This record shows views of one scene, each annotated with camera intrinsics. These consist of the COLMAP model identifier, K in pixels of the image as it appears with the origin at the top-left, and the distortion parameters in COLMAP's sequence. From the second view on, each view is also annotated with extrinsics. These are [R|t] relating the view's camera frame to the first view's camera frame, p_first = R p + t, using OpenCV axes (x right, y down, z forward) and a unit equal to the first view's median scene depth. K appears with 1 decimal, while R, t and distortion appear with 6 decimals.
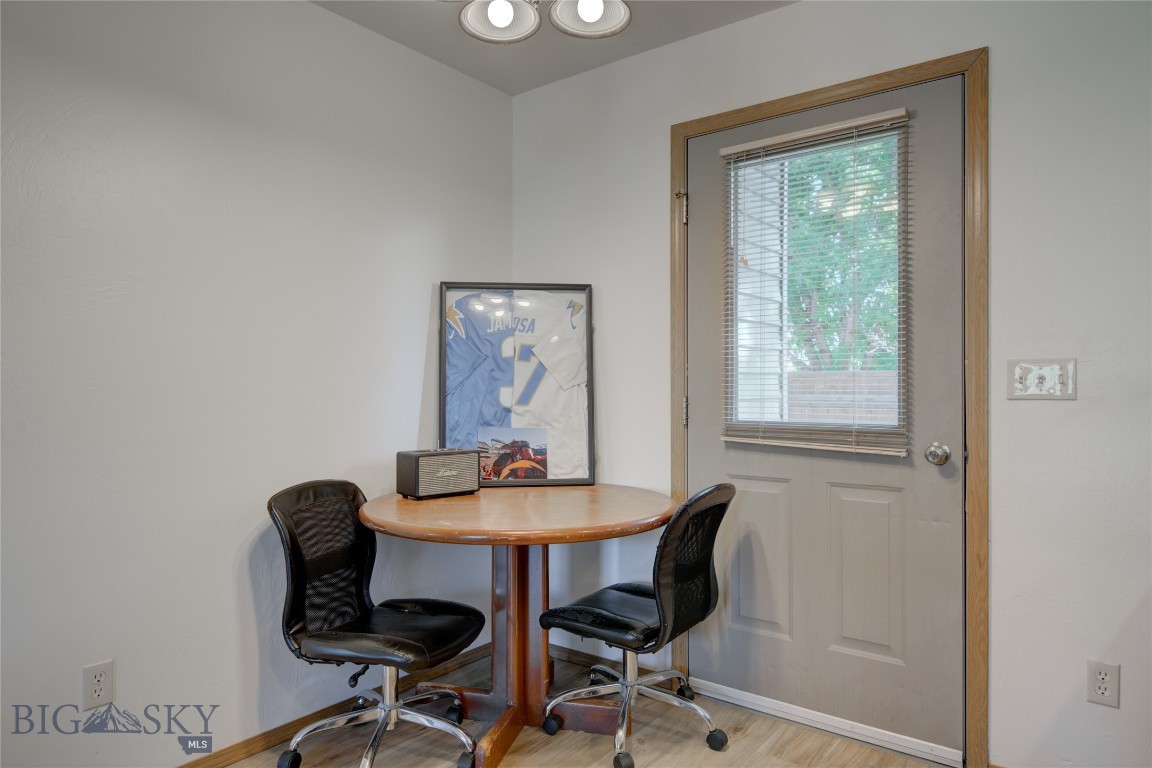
lens RADIAL K [[757.8, 0, 576.0], [0, 757.8, 384.0], [0, 0, 1]] dist [-0.003992, -0.002036]
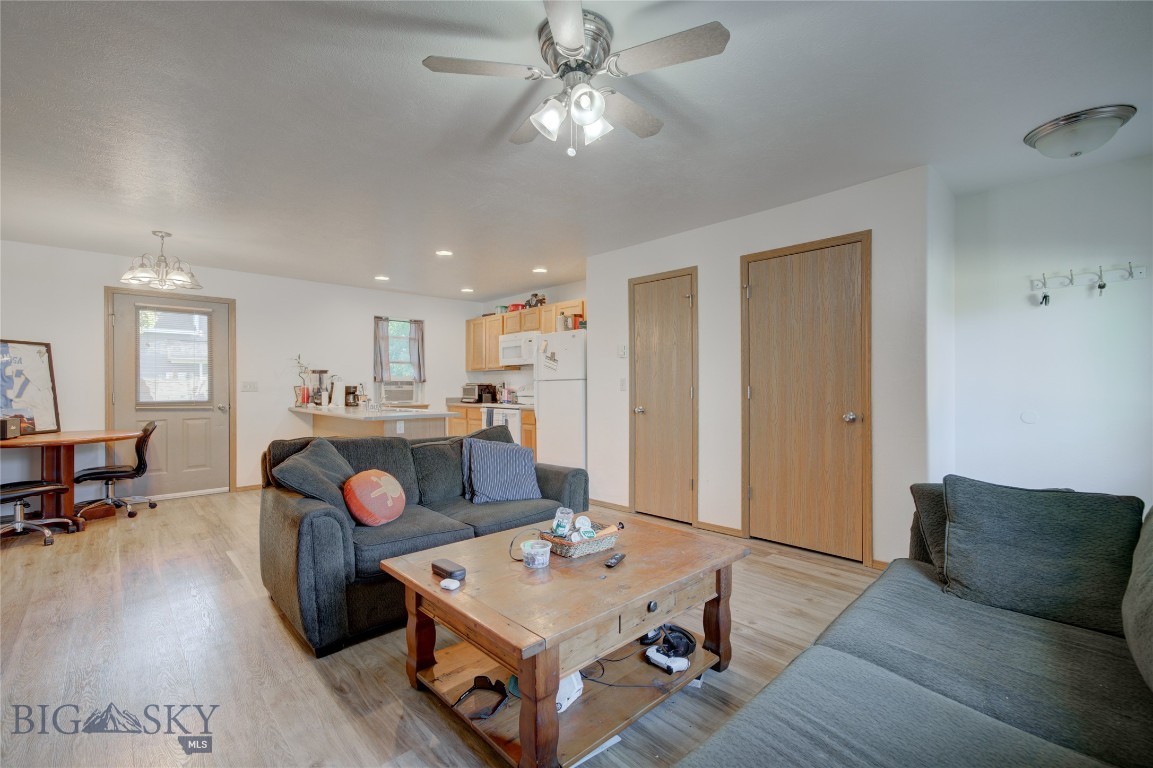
lens RADIAL K [[490.9, 0, 556.6], [0, 490.9, 383.9], [0, 0, 1]] dist [-0.000838, 0.000071]
pose [[0.158223, 0.007365, 0.987376, -1.510353], [0.002886, 0.999964, -0.007922, 0.004596], [-0.987399, 0.004103, 0.158196, -0.907429]]
